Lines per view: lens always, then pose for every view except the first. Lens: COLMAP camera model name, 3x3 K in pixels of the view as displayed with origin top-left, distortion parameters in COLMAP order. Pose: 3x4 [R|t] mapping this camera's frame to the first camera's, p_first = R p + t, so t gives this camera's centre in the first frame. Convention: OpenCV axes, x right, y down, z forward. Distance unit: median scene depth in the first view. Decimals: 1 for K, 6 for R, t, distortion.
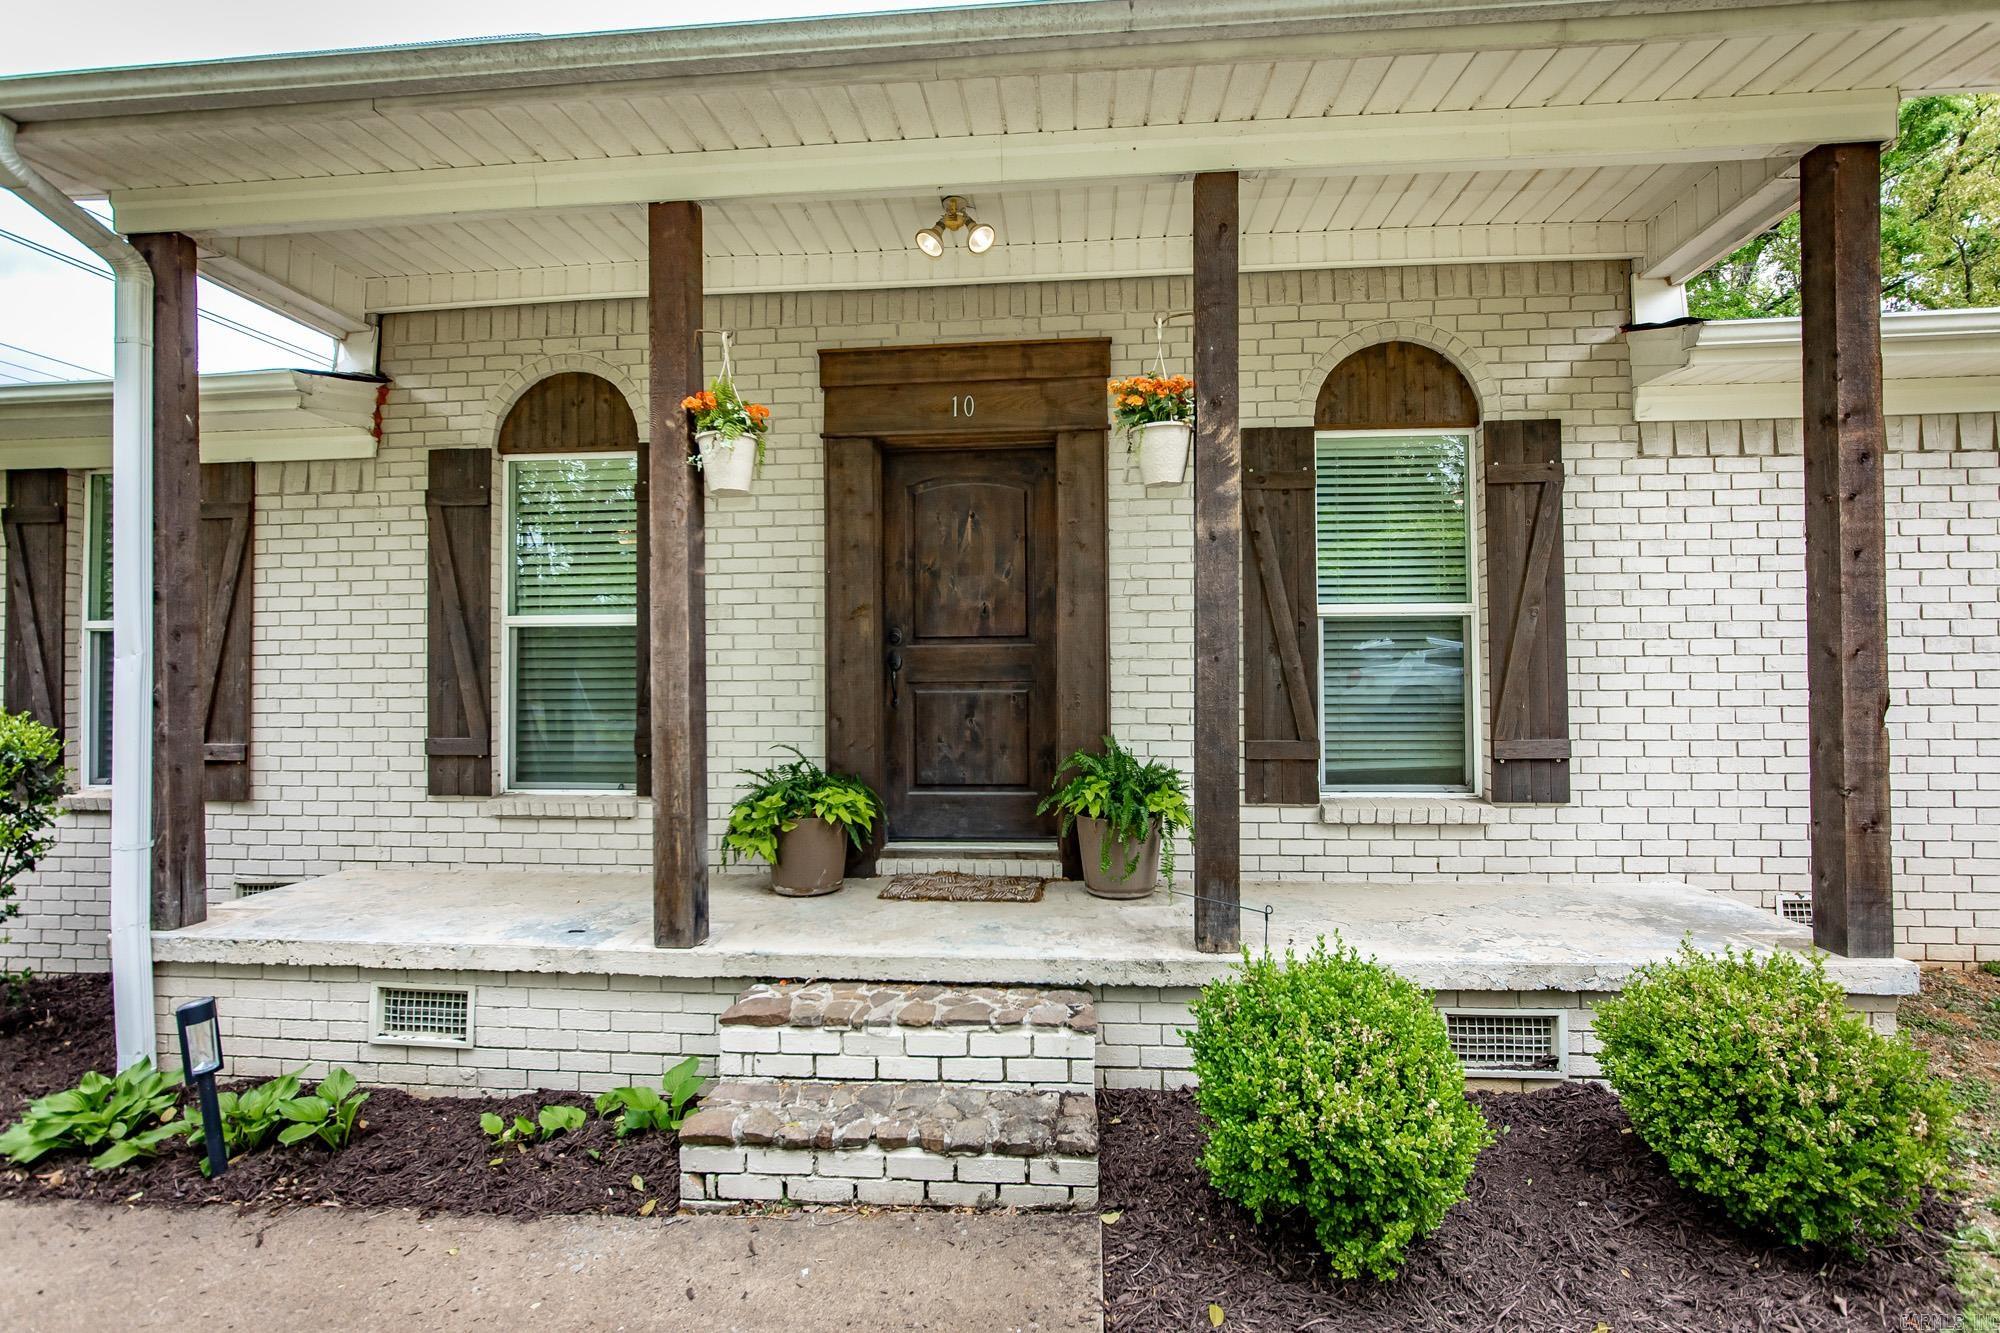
lens RADIAL K [[836.0, 0, 1014.4], [0, 836.0, 662.3], [0, 0, 1]] dist [-0.006363, -0.002188]
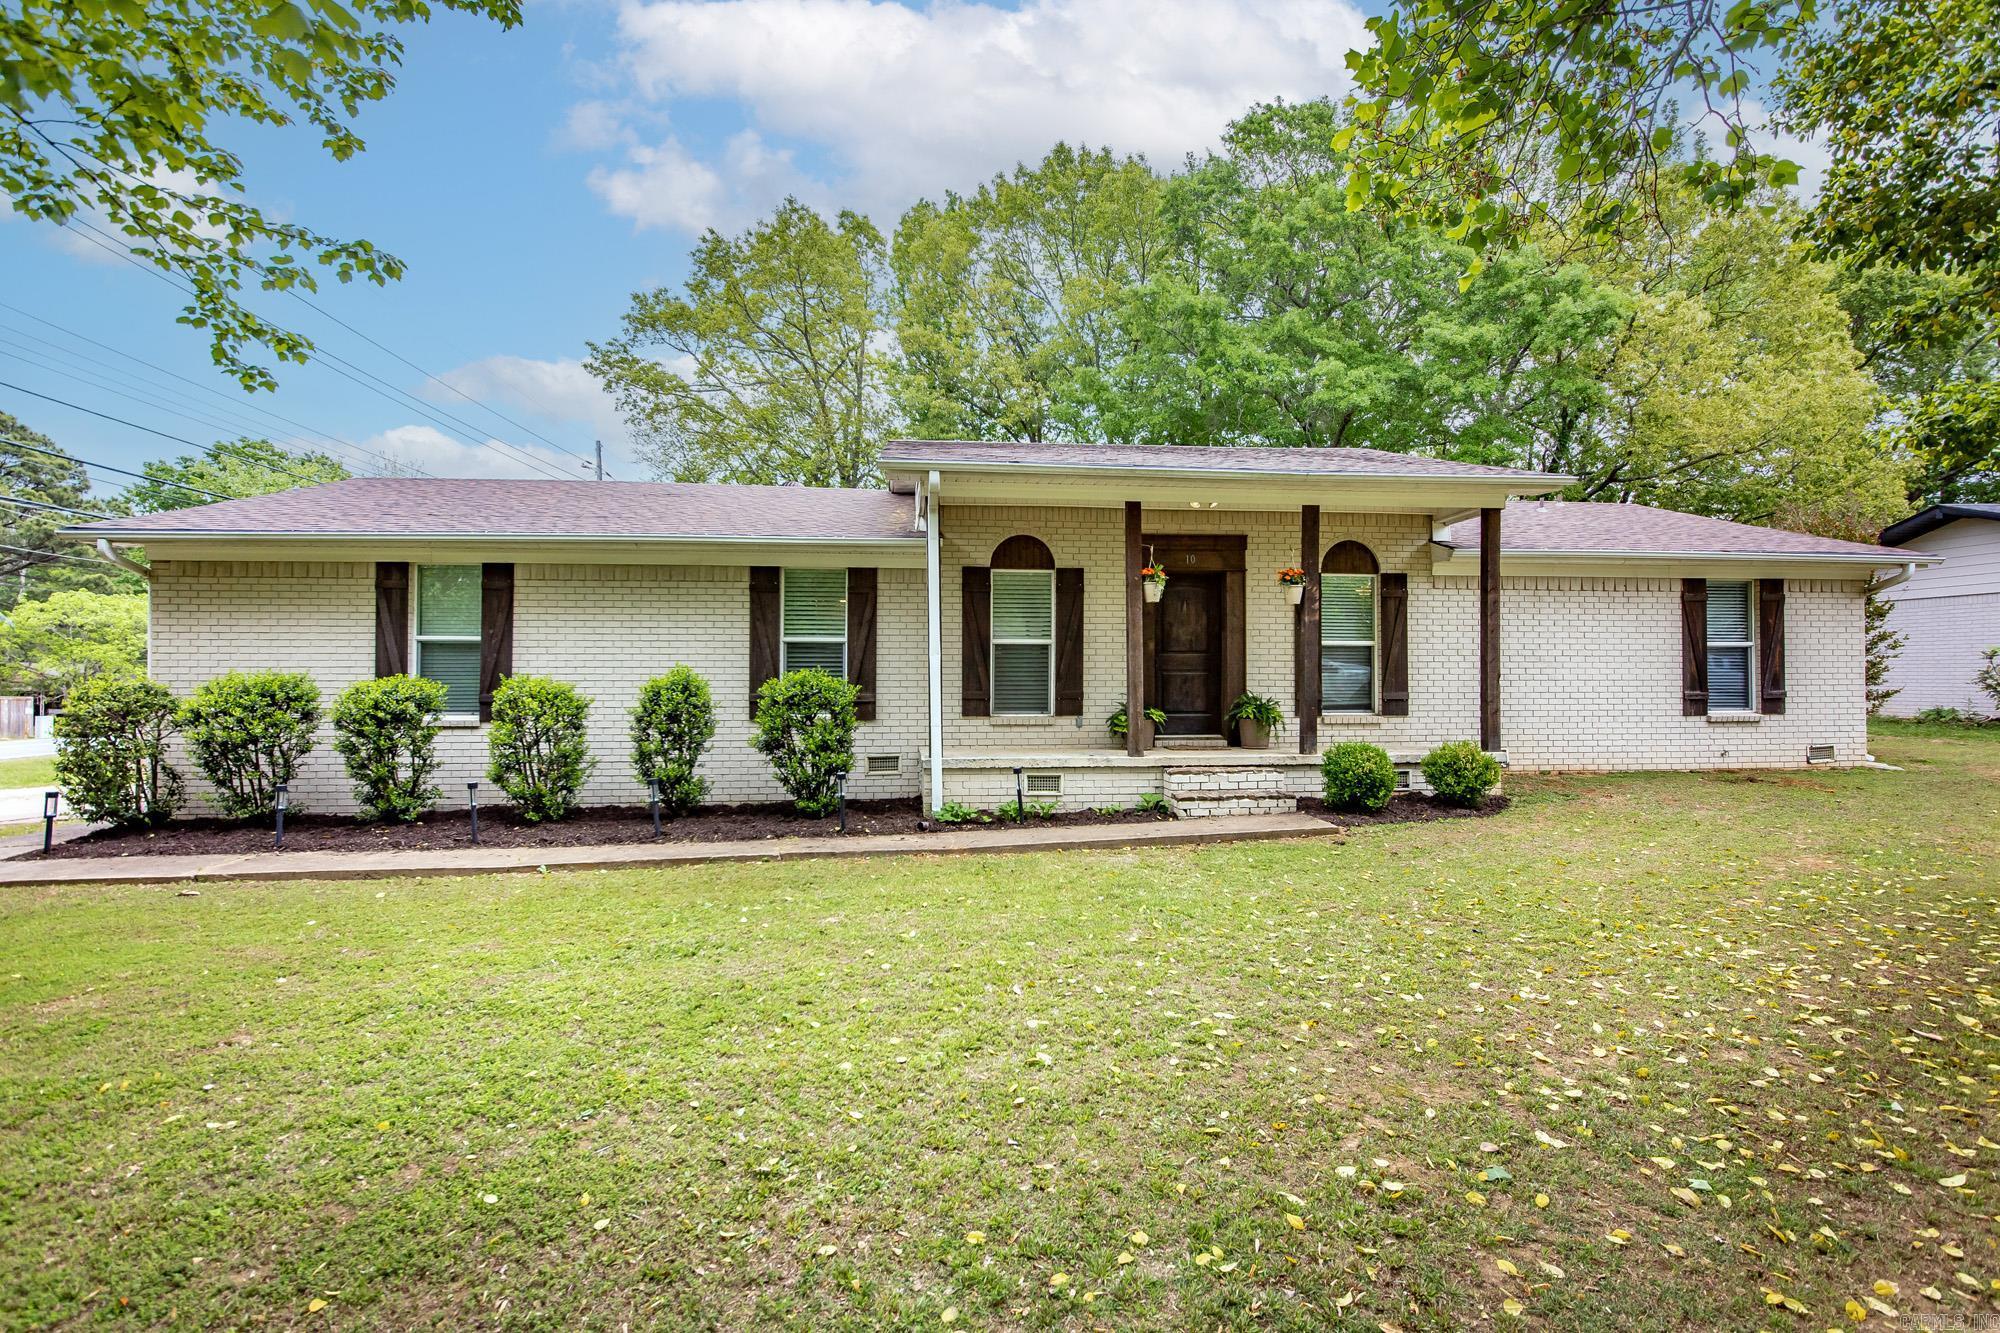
lens RADIAL K [[836.0, 0, 995.0], [0, 836.0, 671.4], [0, 0, 1]] dist [-0.006363, -0.002188]
pose [[0.985887, 0.009350, 0.167150, -1.106493], [-0.010513, 0.999926, 0.006077, 0.022269], [-0.167081, -0.007749, 0.985913, -1.440990]]
